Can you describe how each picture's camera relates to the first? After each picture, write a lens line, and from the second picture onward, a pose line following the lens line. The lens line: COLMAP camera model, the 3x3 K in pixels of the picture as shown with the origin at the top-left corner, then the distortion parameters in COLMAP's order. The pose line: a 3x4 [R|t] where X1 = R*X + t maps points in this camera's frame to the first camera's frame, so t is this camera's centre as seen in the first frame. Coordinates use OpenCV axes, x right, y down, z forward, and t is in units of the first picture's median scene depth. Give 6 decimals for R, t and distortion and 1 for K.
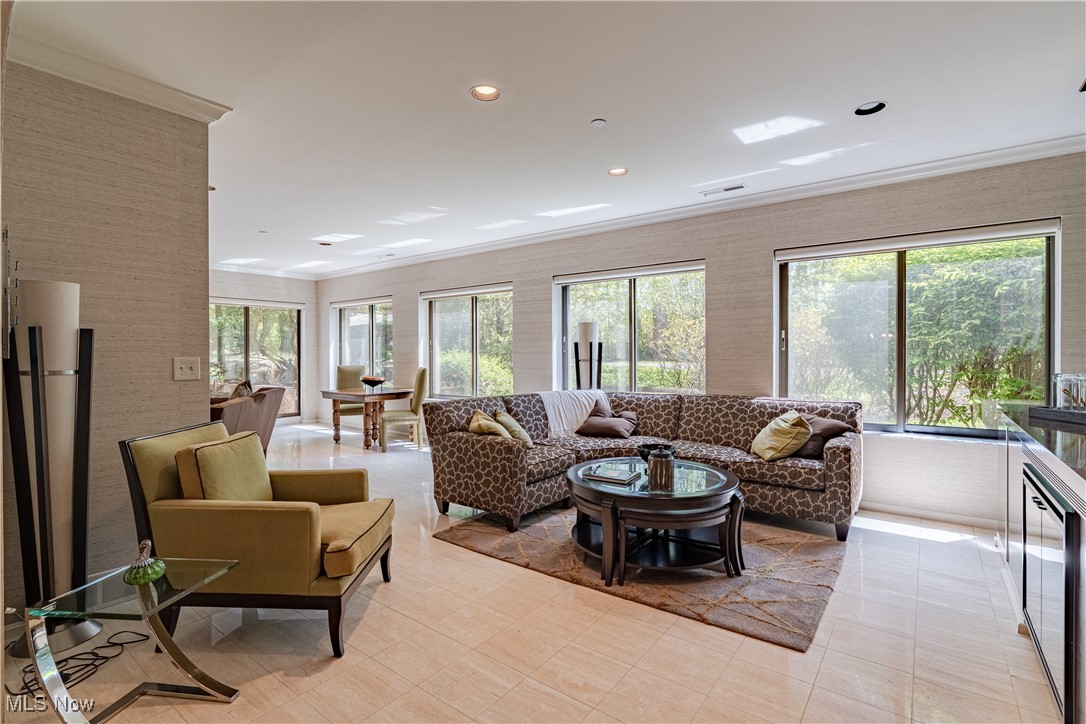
lens RADIAL K [[495.5, 0, 537.9], [0, 495.5, 356.1], [0, 0, 1]] dist [-0.010582, 0.001103]
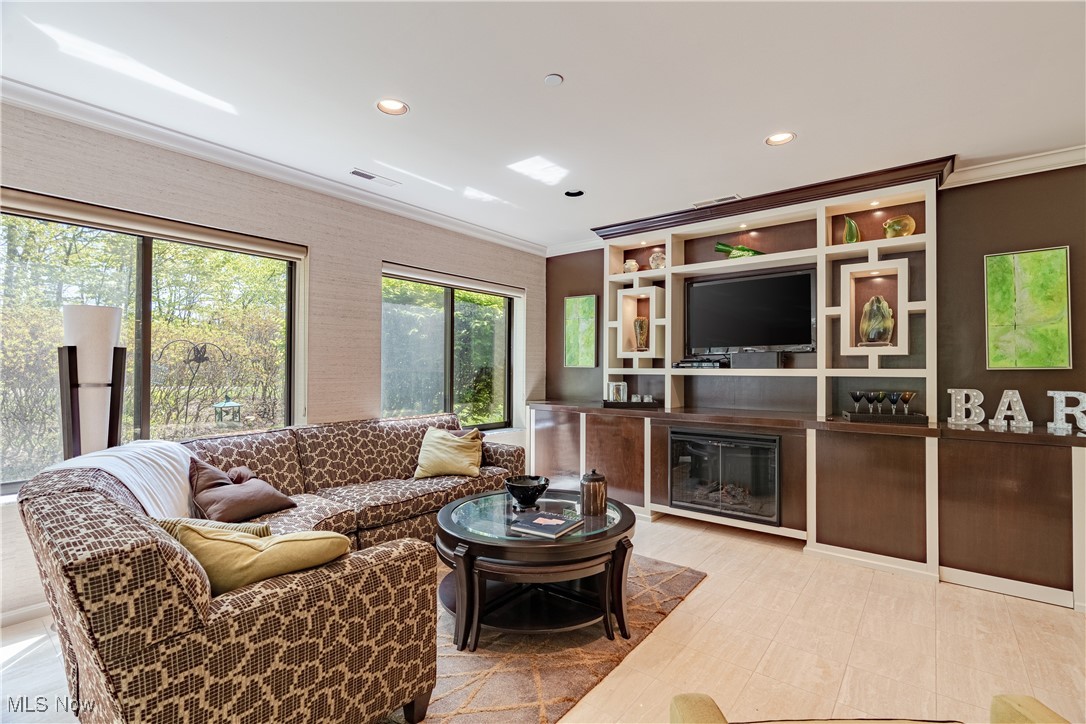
lens RADIAL K [[495.5, 0, 533.1], [0, 495.5, 365.4], [0, 0, 1]] dist [-0.010582, 0.001103]
pose [[0.029493, 0.011221, 0.999502, -0.453079], [0.004496, 0.999925, -0.011359, -0.003785], [-0.999555, 0.004829, 0.029440, 0.698169]]
